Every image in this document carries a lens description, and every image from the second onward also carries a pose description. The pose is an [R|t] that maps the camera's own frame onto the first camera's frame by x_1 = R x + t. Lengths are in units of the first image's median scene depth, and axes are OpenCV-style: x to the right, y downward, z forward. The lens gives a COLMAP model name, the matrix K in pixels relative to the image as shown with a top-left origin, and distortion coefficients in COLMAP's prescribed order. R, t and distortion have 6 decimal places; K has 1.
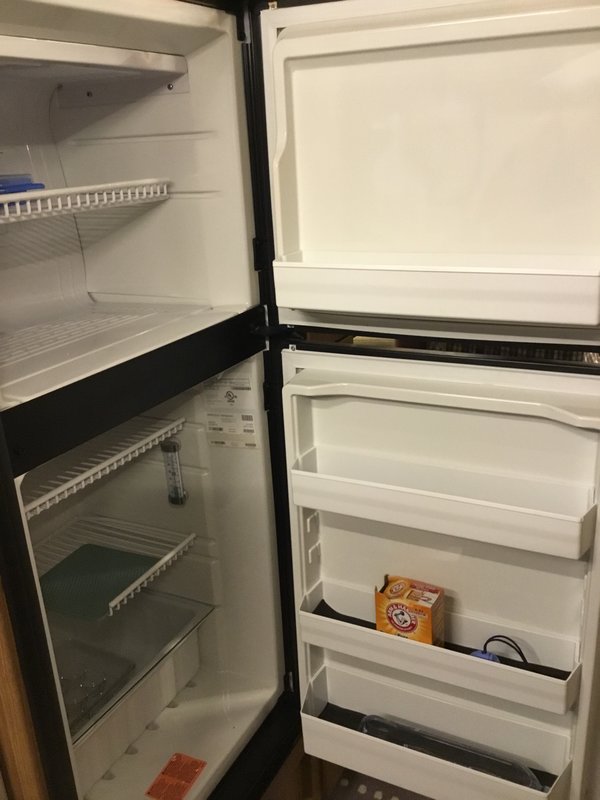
lens RADIAL K [[726.1, 0, 300.0], [0, 726.1, 400.0], [0, 0, 1]] dist [0.107158, -0.217950]
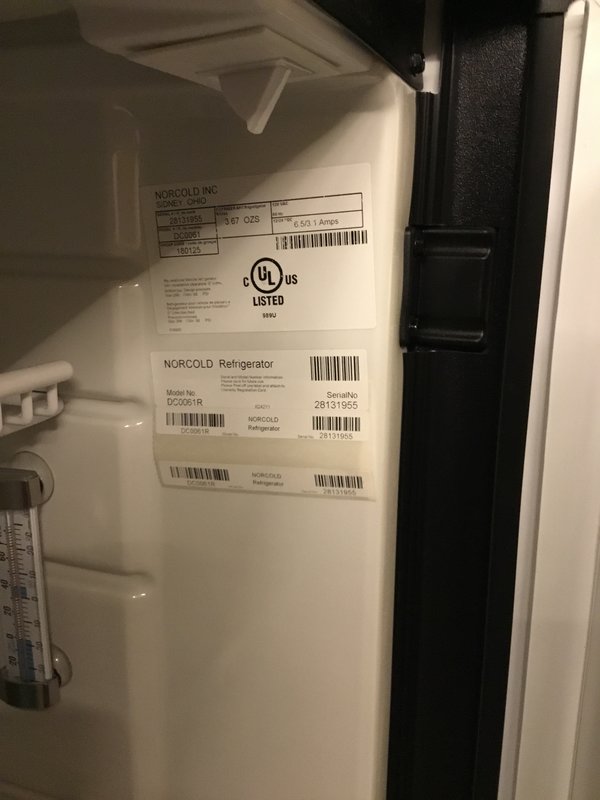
lens RADIAL K [[726.1, 0, 300.0], [0, 726.1, 400.0], [0, 0, 1]] dist [0.107158, -0.217950]
pose [[0.991135, 0.037992, 0.127313, -0.112488], [-0.022994, 0.992834, -0.117272, 0.062868], [-0.130856, 0.113305, 0.984905, 0.743428]]
